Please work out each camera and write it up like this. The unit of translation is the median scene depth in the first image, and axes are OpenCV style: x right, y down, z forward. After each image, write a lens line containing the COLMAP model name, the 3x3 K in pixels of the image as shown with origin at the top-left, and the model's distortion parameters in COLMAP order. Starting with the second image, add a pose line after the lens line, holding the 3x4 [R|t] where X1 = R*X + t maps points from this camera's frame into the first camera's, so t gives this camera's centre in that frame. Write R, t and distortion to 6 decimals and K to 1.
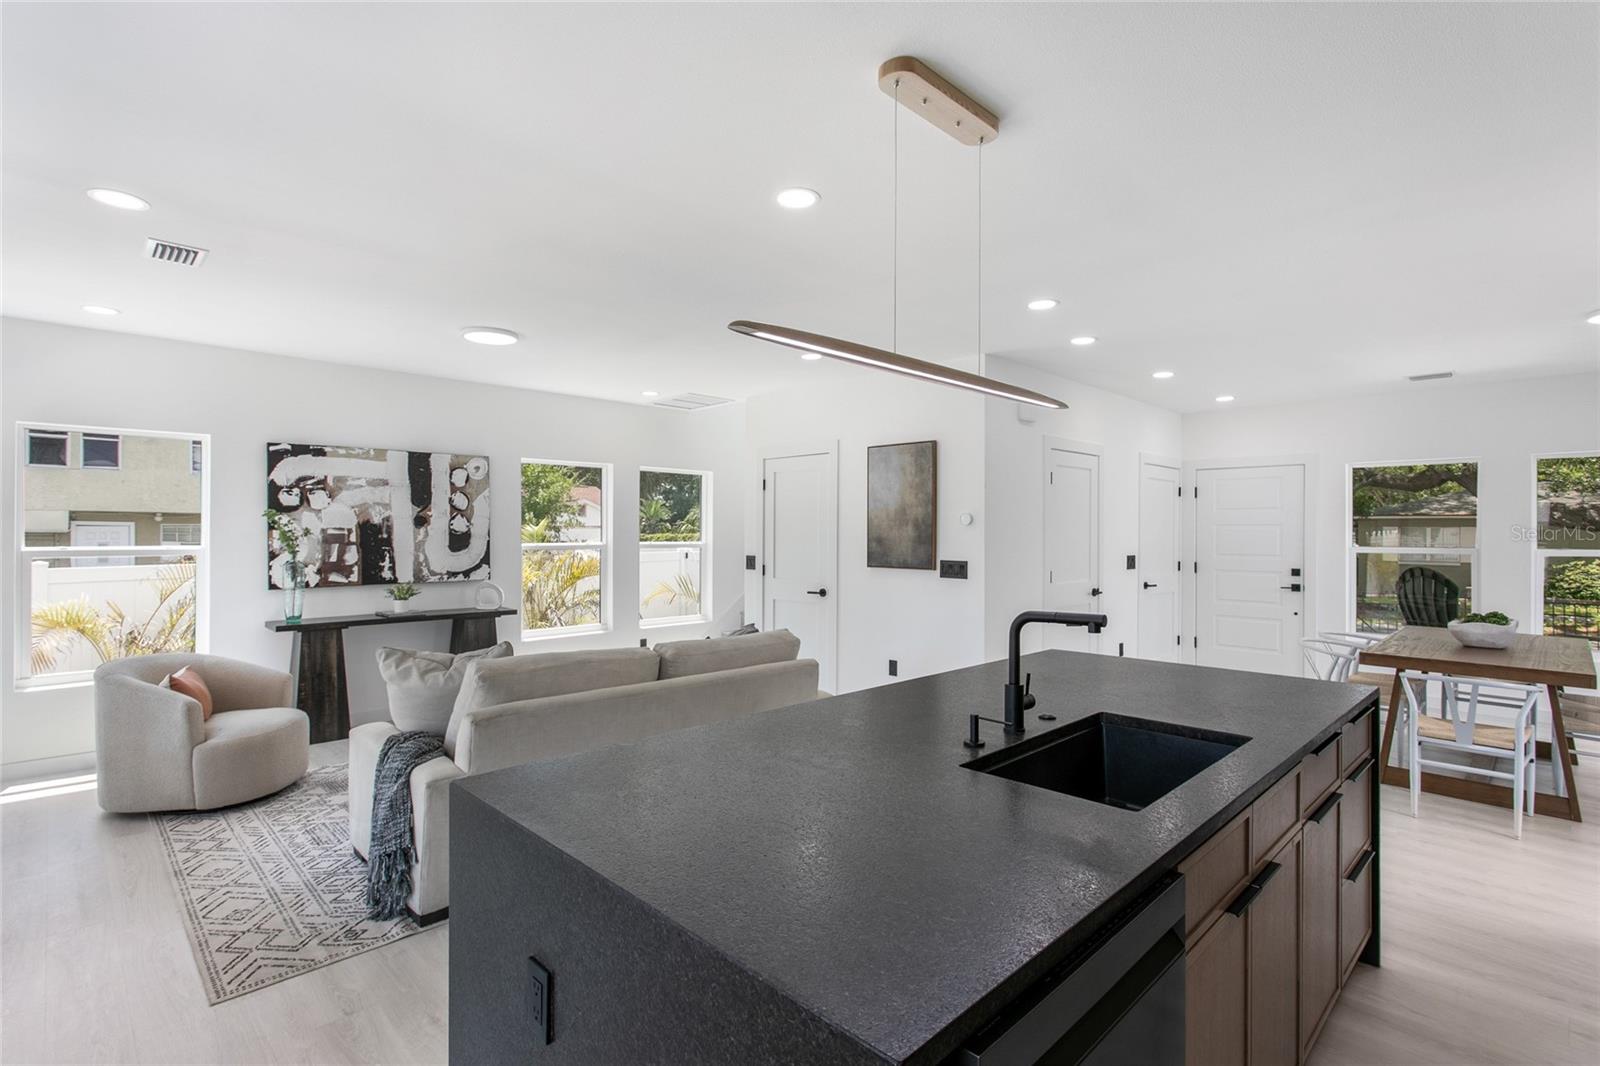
lens RADIAL K [[763.0, 0, 800.0], [0, 763.0, 533.0], [0, 0, 1]] dist [0.000942, 0.001289]
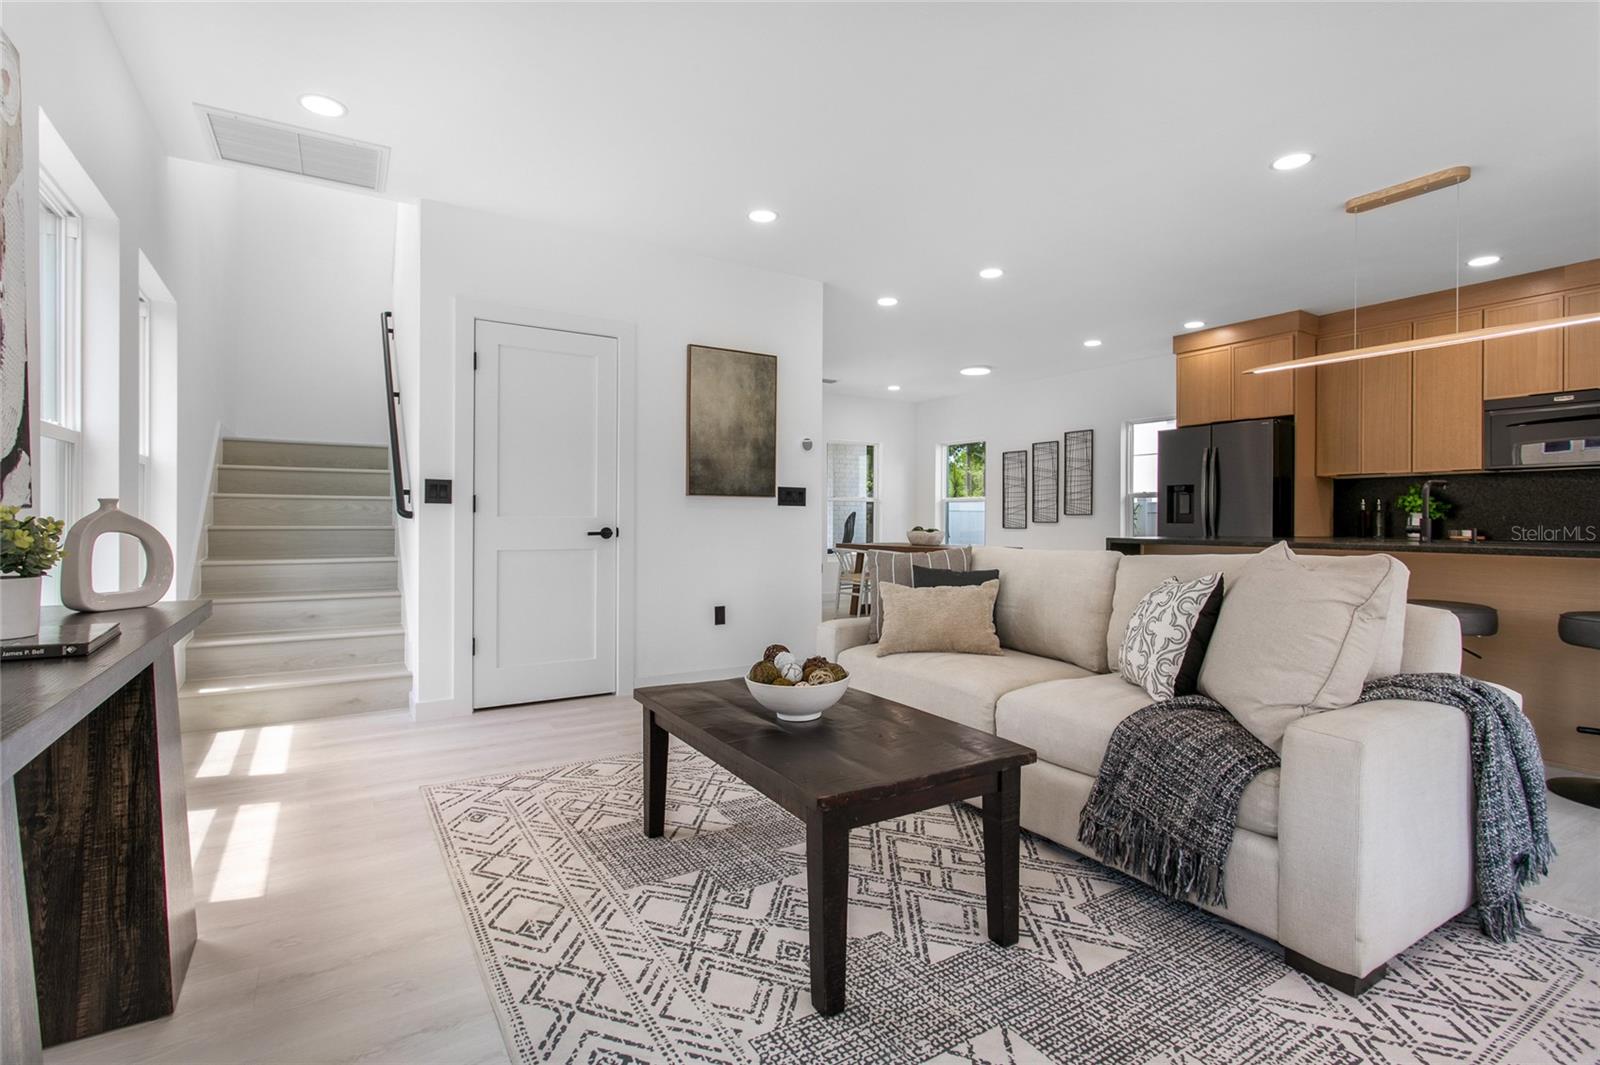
lens RADIAL K [[756.4, 0, 799.0], [0, 756.4, 516.5], [0, 0, 1]] dist [0.002482, 0.000698]
pose [[0.218736, 0.002813, 0.975780, -0.687366], [-0.002776, 0.999994, -0.002260, 0.071604], [-0.975780, -0.002214, 0.218743, 0.754192]]
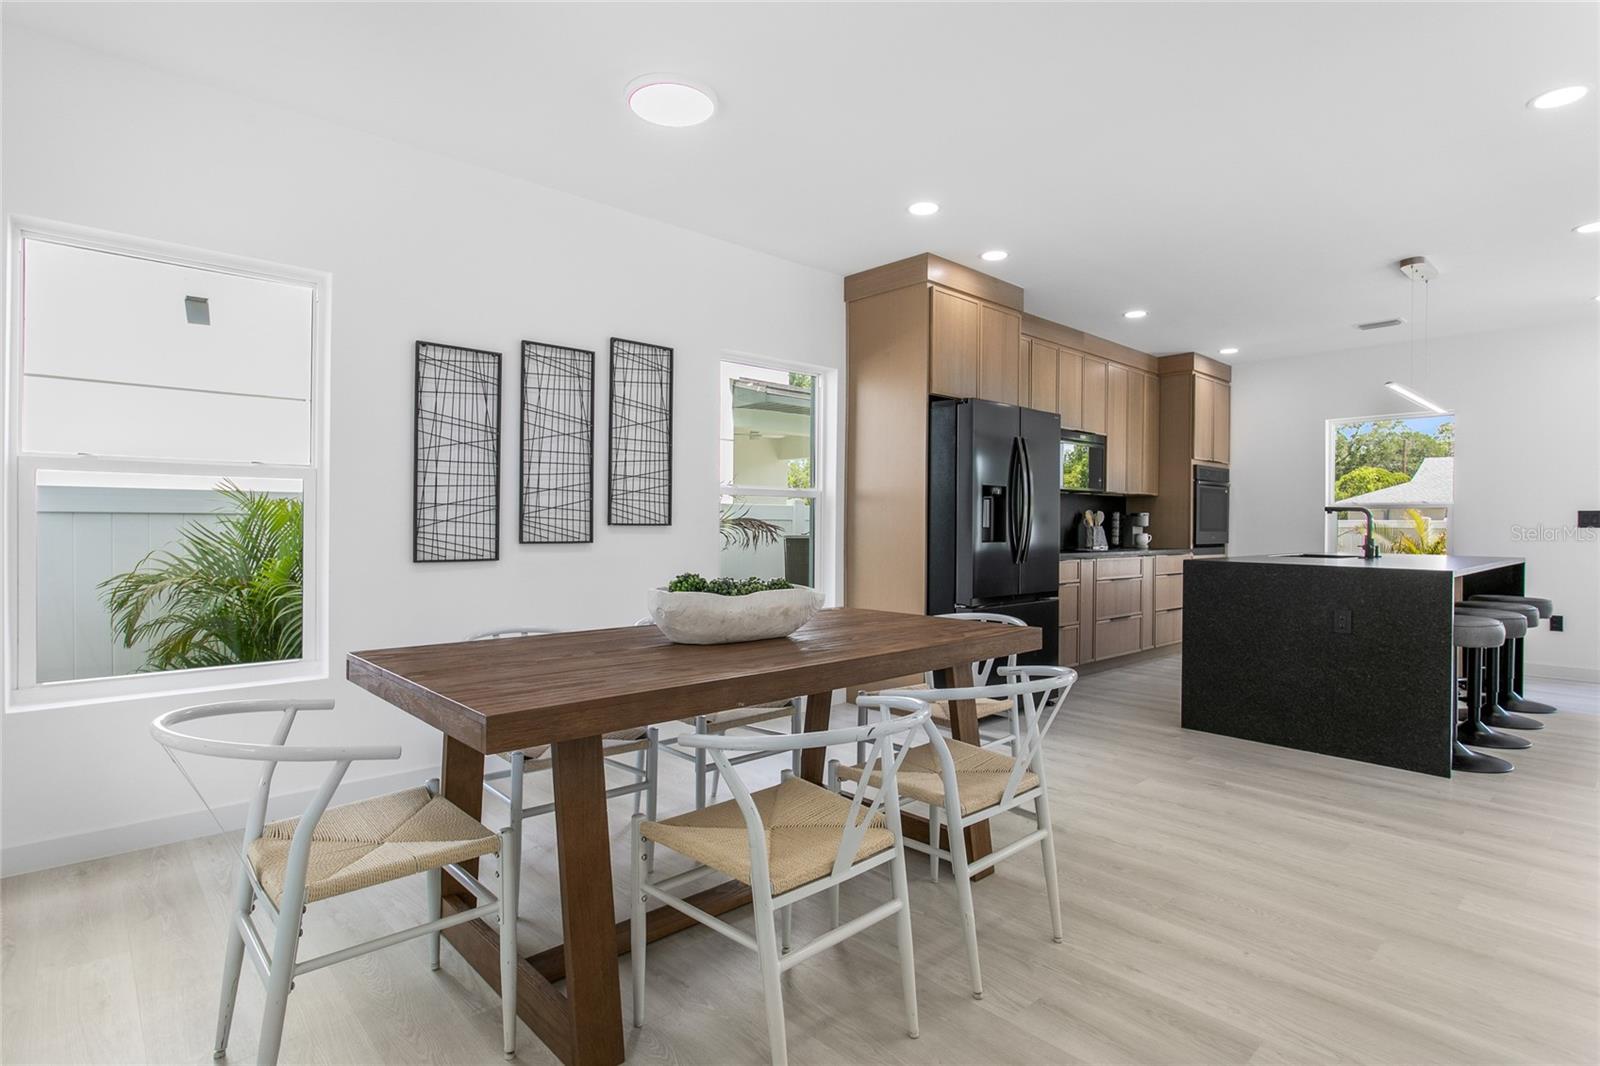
lens RADIAL K [[805.6, 0, 800.0], [0, 805.6, 533.0], [0, 0, 1]] dist [0.001470, 0.000337]
pose [[-0.999442, -0.012161, 0.031102, 0.695160], [-0.011684, 0.999812, 0.015471, 0.057806], [-0.031284, 0.015099, -0.999396, 1.261569]]
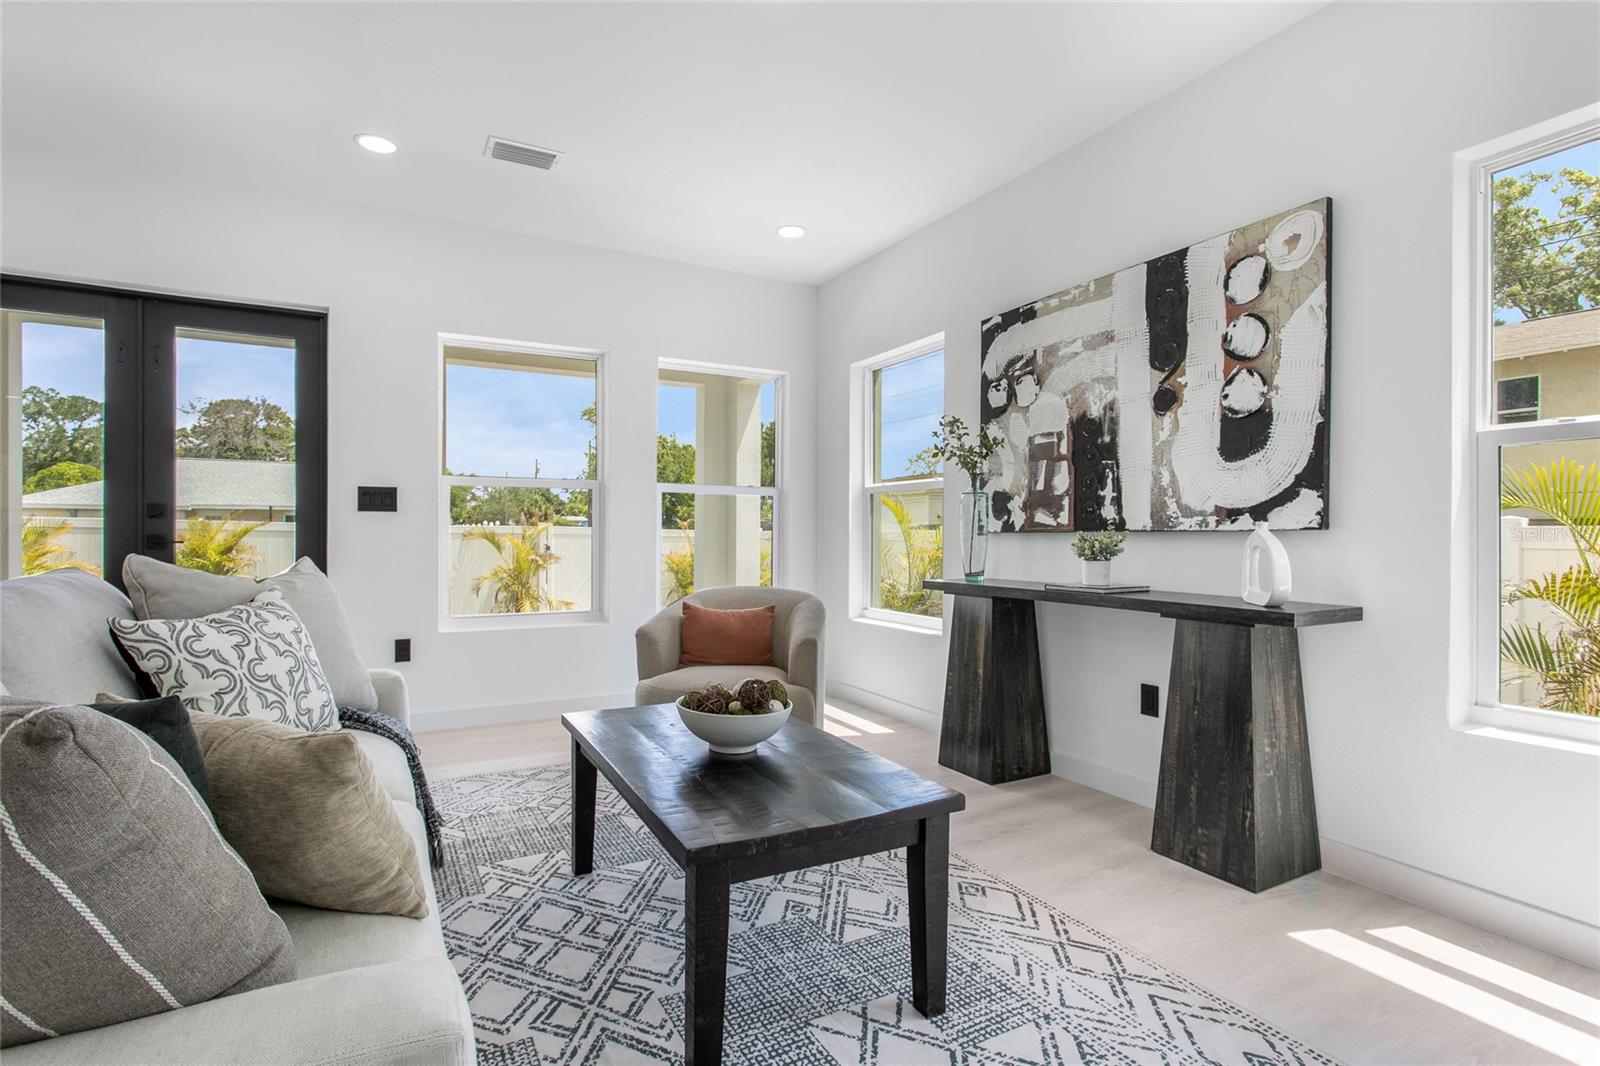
lens RADIAL K [[769.9, 0, 797.5], [0, 769.9, 542.6], [0, 0, 1]] dist [0.001509, 0.000636]
pose [[-0.270790, 0.005248, -0.962624, 0.023586], [-0.005793, 0.999958, 0.007081, 0.074238], [0.962621, 0.007494, -0.270748, 0.962852]]
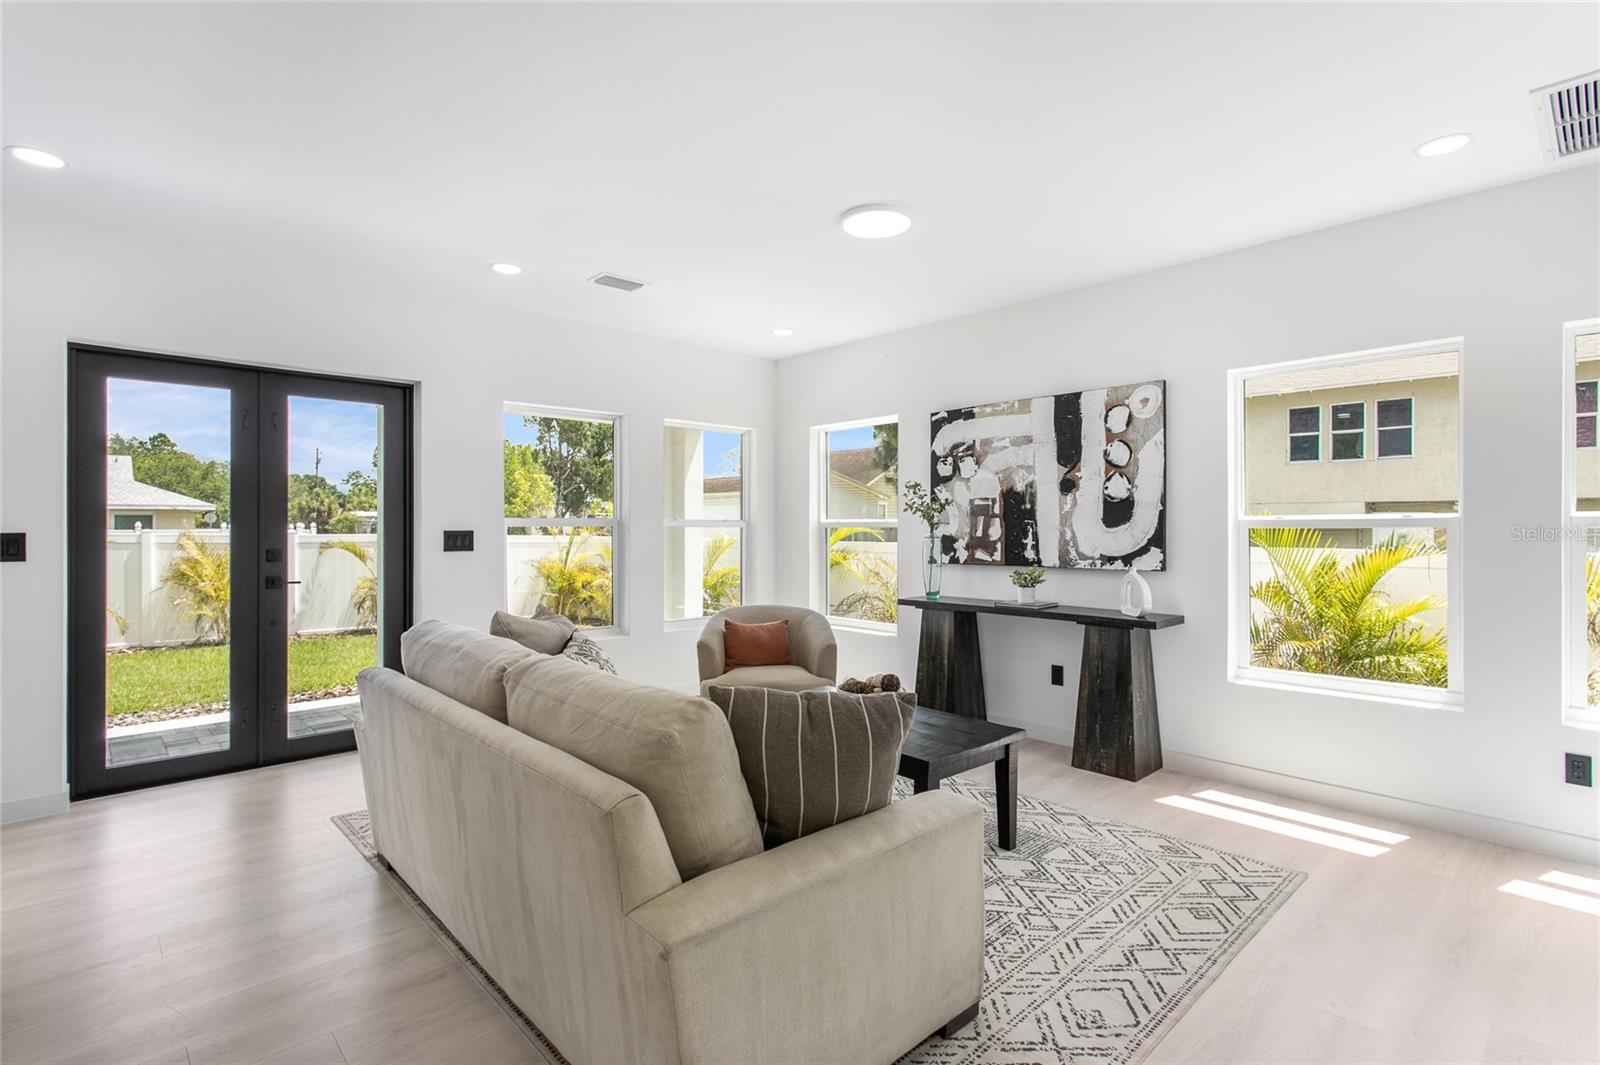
lens RADIAL K [[763.0, 0, 800.0], [0, 763.0, 532.5], [0, 0, 1]] dist [0.000942, 0.001289]
pose [[-0.019778, 0.002536, -0.999801, 0.270194], [-0.001514, 0.999996, 0.002566, 0.030515], [0.999803, 0.001564, -0.019774, 0.795594]]
